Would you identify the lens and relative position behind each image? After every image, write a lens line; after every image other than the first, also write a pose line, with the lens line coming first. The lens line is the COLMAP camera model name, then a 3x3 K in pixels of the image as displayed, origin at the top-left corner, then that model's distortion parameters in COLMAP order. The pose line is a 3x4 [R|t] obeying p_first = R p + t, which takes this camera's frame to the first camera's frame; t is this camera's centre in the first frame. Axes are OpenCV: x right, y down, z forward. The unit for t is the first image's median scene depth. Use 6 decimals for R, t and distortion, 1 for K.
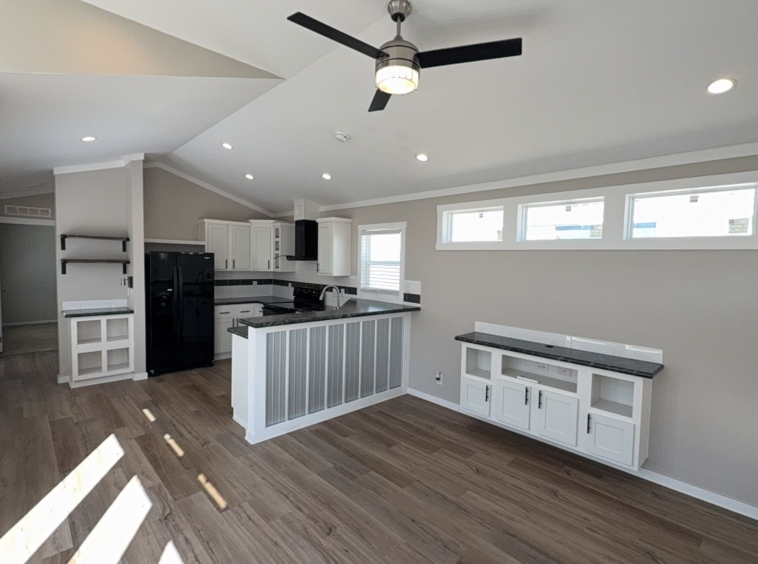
lens RADIAL K [[380.1, 0, 379.0], [0, 380.1, 282.0], [0, 0, 1]] dist [-0.003617, 0.001621]
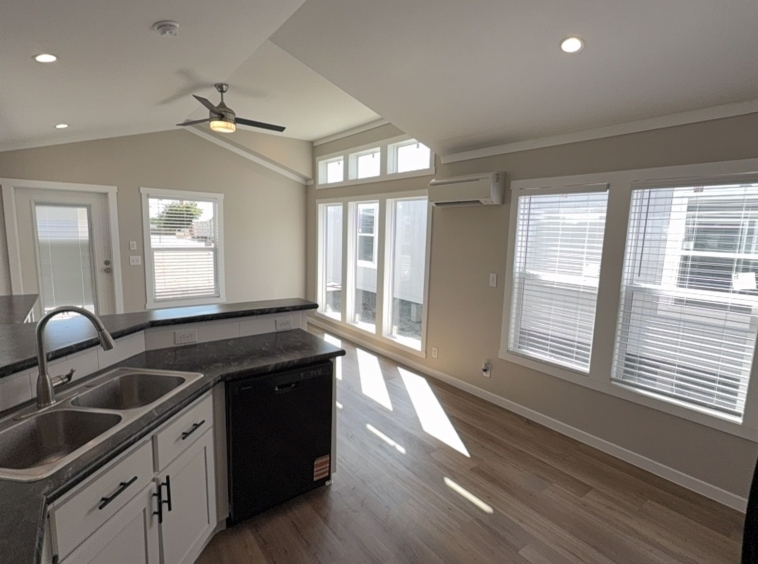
lens RADIAL K [[380.1, 0, 379.0], [0, 380.1, 282.0], [0, 0, 1]] dist [-0.003617, 0.001621]
pose [[-0.993754, -0.066791, 0.089396, -0.382788], [-0.048455, 0.979906, 0.193487, -0.077462], [-0.100523, 0.187947, -0.977022, 1.194137]]
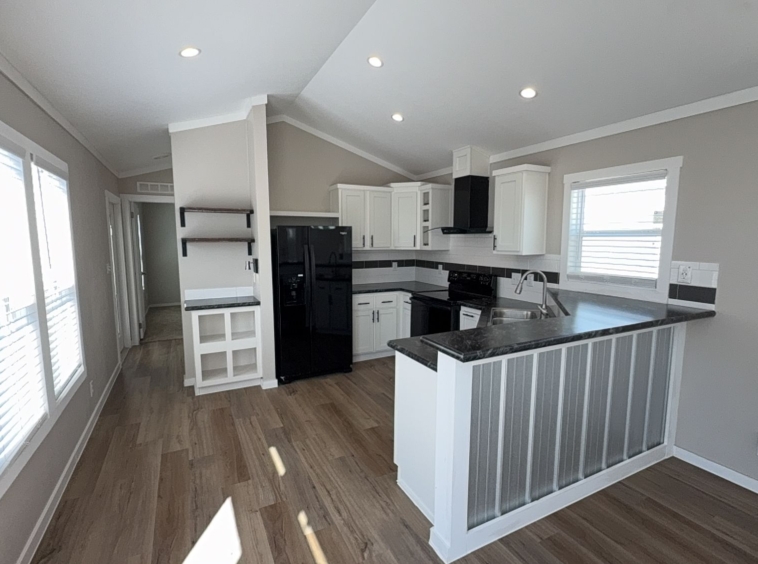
lens RADIAL K [[380.1, 0, 379.0], [0, 380.1, 282.0], [0, 0, 1]] dist [-0.003617, 0.001621]
pose [[0.958943, 0.009084, -0.283454, -0.181704], [0.006930, 0.998438, 0.055443, -0.007820], [0.283514, -0.055131, 0.957382, 0.309233]]
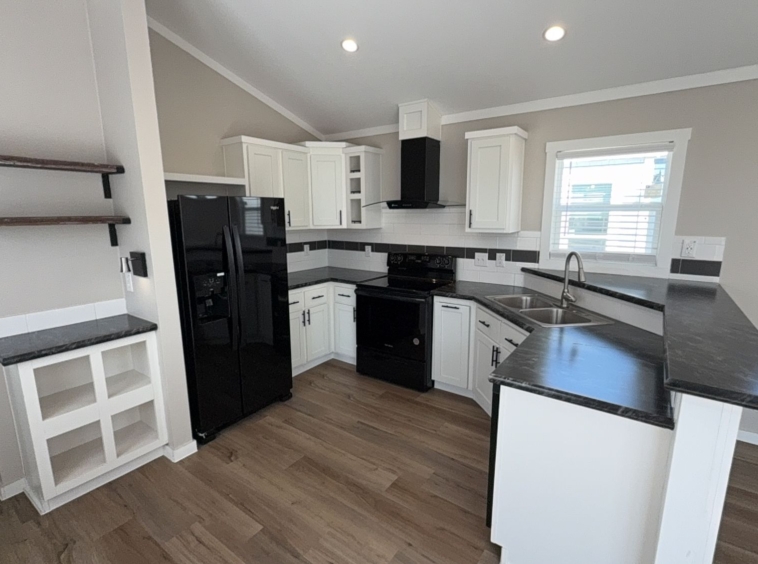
lens RADIAL K [[380.1, 0, 379.0], [0, 380.1, 282.0], [0, 0, 1]] dist [-0.003617, 0.001621]
pose [[0.982485, -0.062450, 0.175567, -0.445294], [0.039451, 0.990522, 0.131564, -0.027230], [-0.182119, -0.122333, 0.975637, 0.486737]]
